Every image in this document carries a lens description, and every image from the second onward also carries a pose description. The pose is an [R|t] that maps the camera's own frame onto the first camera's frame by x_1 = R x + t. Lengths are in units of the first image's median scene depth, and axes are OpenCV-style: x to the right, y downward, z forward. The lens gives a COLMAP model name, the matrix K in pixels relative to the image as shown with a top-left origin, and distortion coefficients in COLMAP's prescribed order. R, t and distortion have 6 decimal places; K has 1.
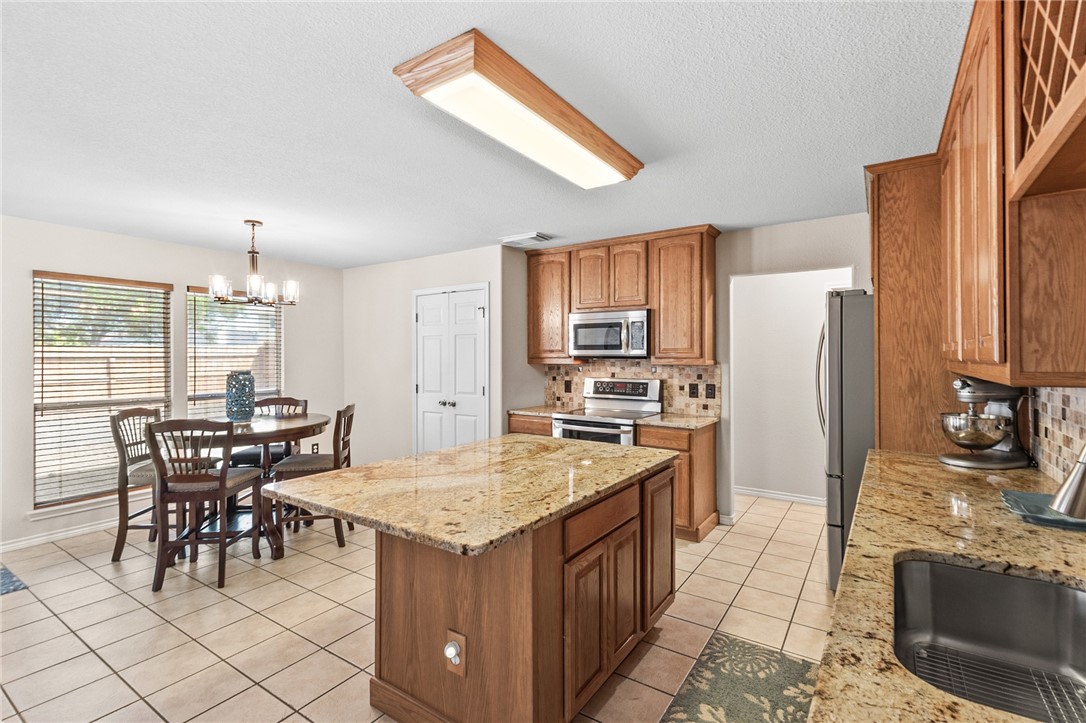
lens RADIAL K [[489.0, 0, 550.6], [0, 489.0, 356.2], [0, 0, 1]] dist [-0.001791, 0.000341]
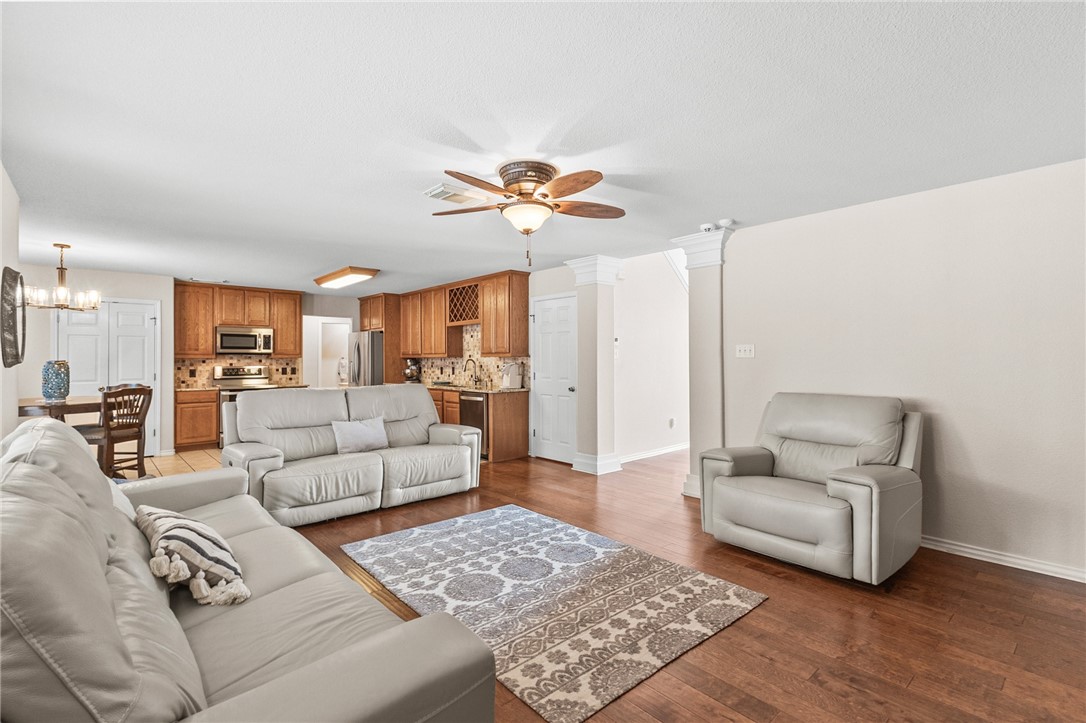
lens RADIAL K [[489.0, 0, 550.6], [0, 489.0, 356.2], [0, 0, 1]] dist [-0.001791, 0.000341]
pose [[0.222230, 0.005037, 0.974981, -1.382052], [0.004570, 0.999970, -0.006207, 0.027980], [-0.974984, 0.005835, 0.222200, -0.475420]]
